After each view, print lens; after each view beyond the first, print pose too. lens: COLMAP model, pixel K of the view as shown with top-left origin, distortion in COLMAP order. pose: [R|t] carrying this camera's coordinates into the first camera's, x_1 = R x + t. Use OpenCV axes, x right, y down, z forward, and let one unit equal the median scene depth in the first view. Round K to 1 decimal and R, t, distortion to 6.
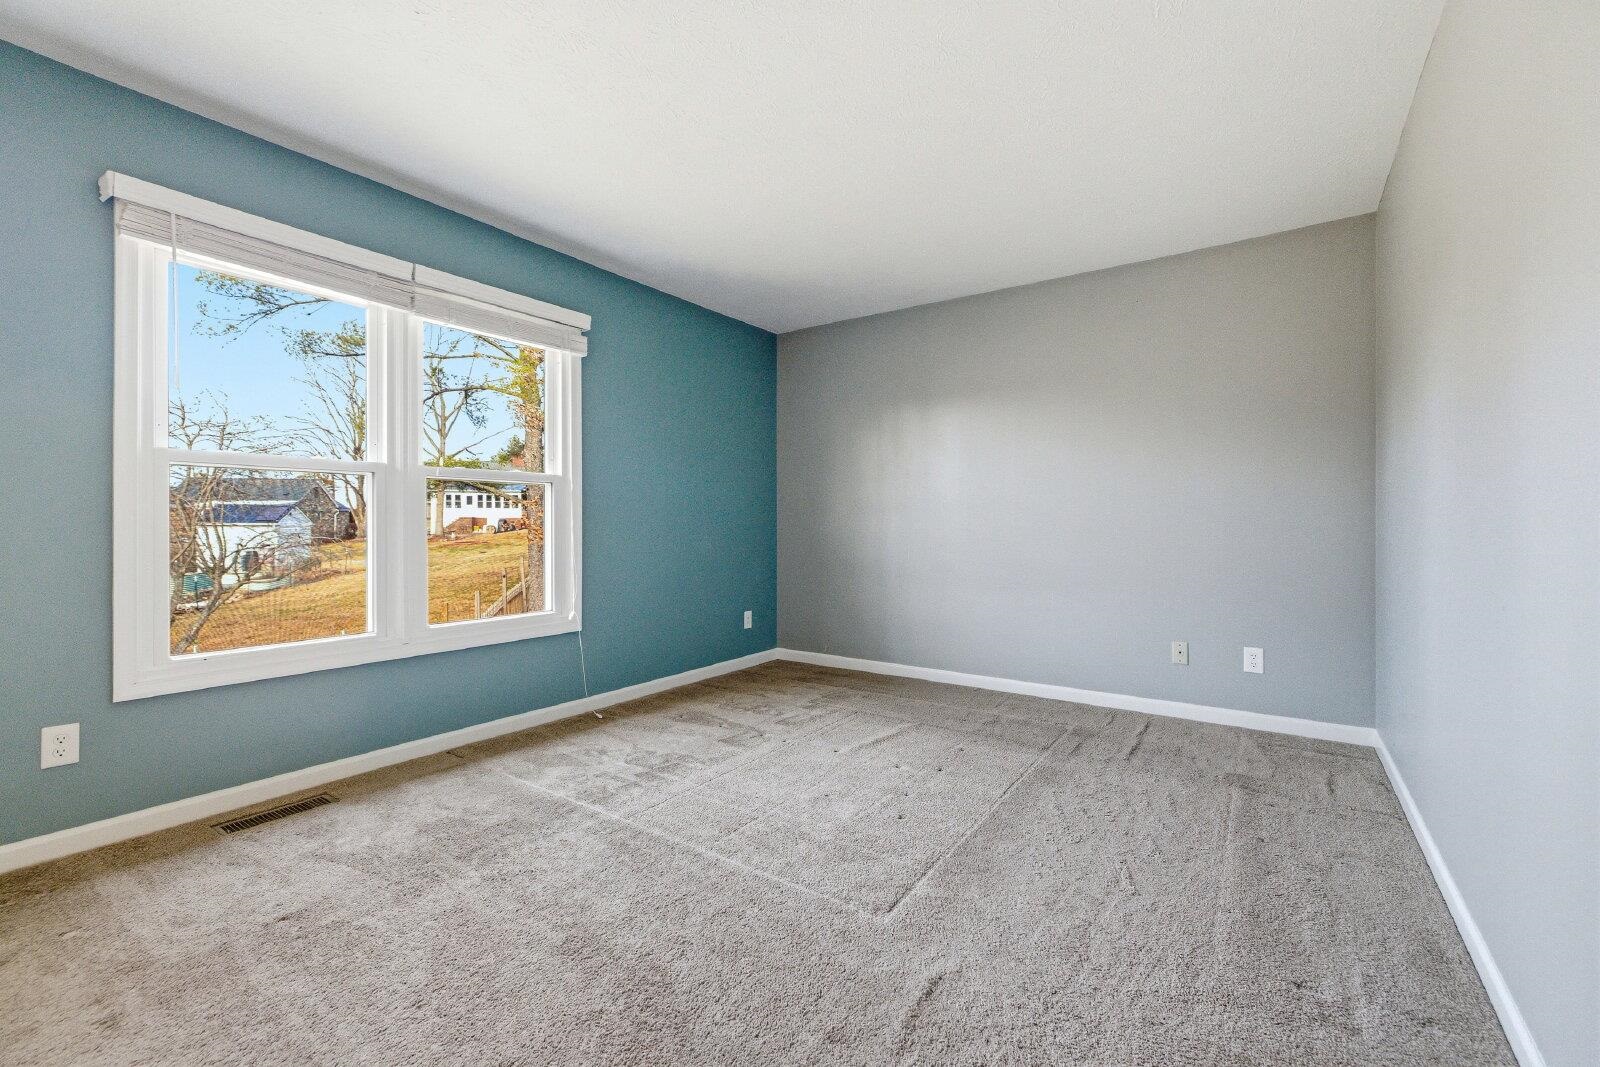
lens RADIAL K [[678.3, 0, 806.8], [0, 678.3, 520.4], [0, 0, 1]] dist [0.008249, -0.000727]
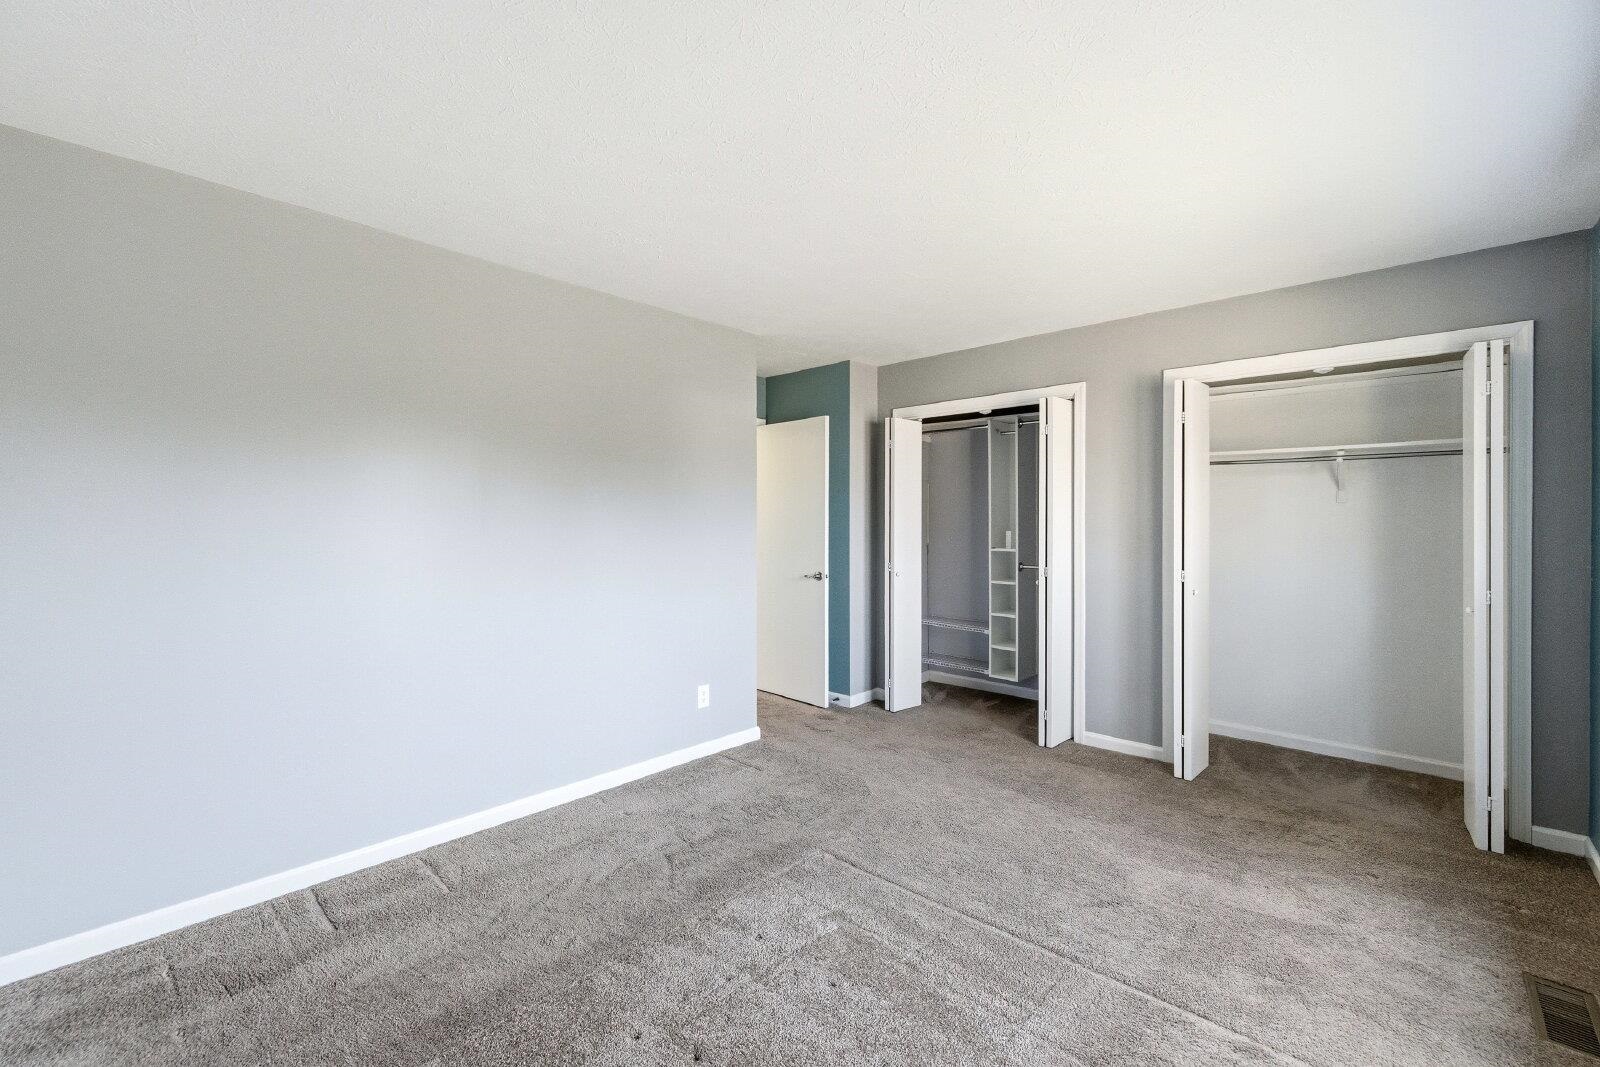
lens RADIAL K [[678.3, 0, 797.4], [0, 678.3, 523.6], [0, 0, 1]] dist [0.008249, -0.000727]
pose [[-0.990261, -0.004863, 0.139141, -0.040117], [-0.004164, 0.999977, 0.005314, -0.107723], [-0.139164, 0.004683, -0.990258, 1.799139]]
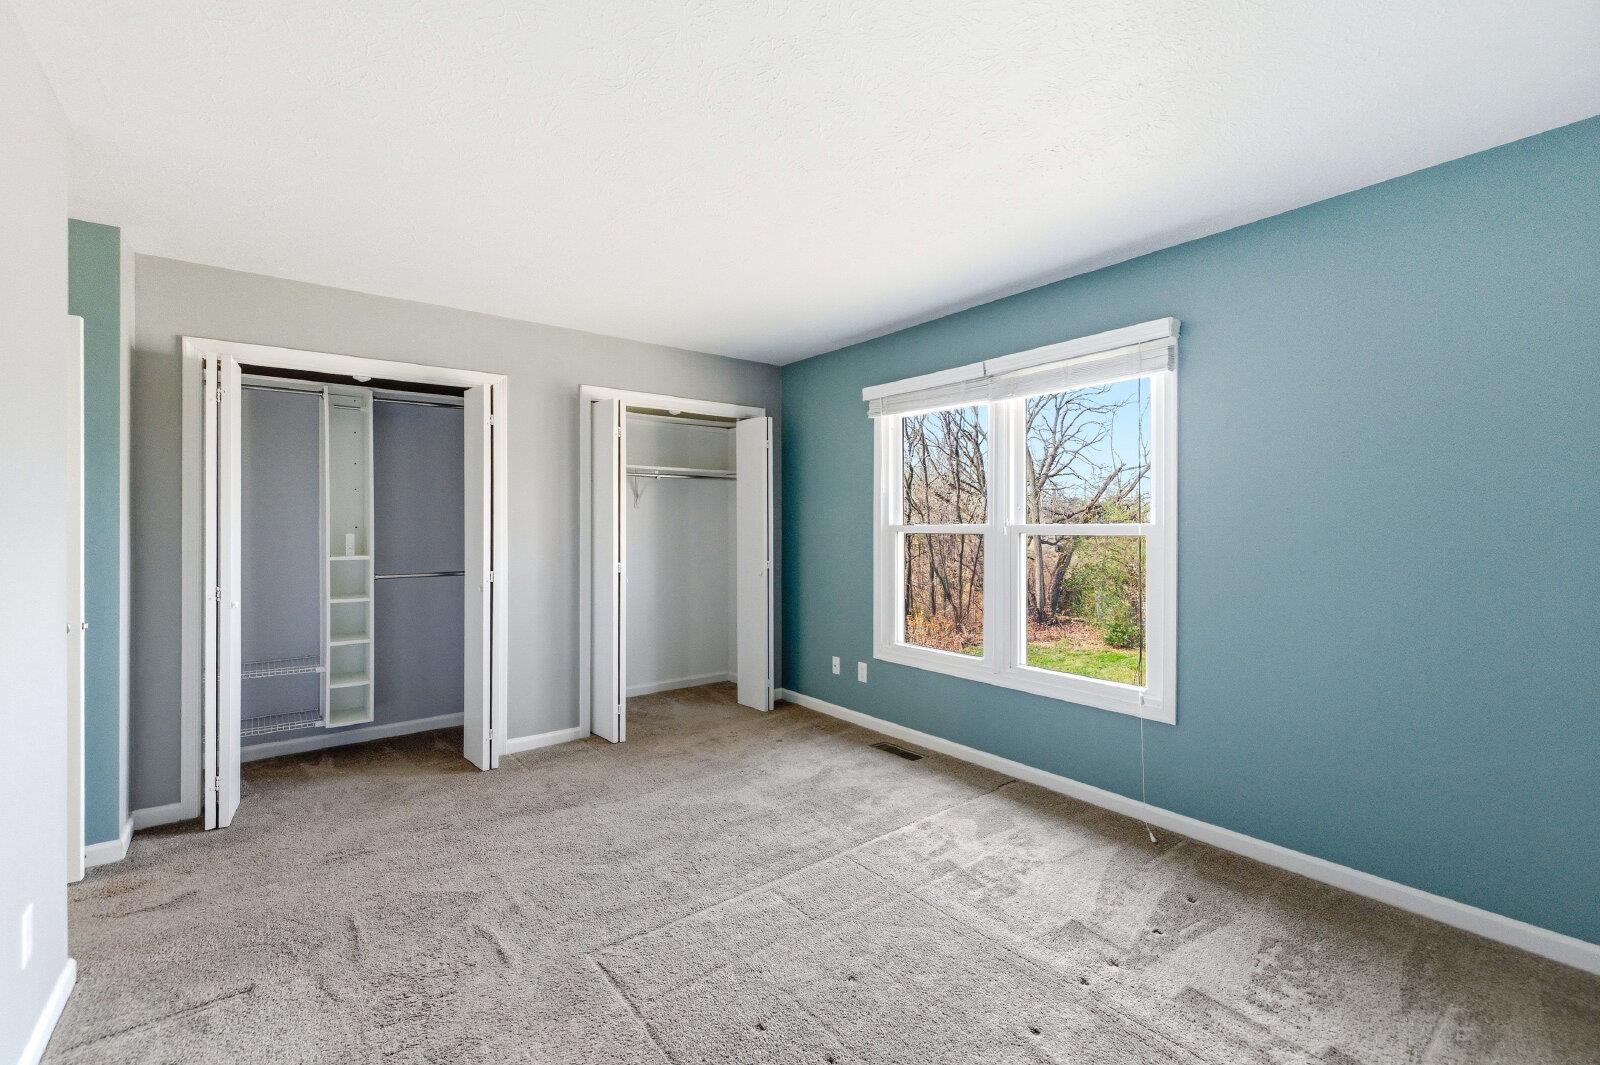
lens RADIAL K [[678.3, 0, 795.8], [0, 678.3, 530.2], [0, 0, 1]] dist [0.008249, -0.000727]
pose [[-0.291417, 0.005018, -0.956583, 0.785268], [0.000091, 0.999986, 0.005218, -0.095180], [0.956596, 0.001434, -0.291413, 1.194063]]
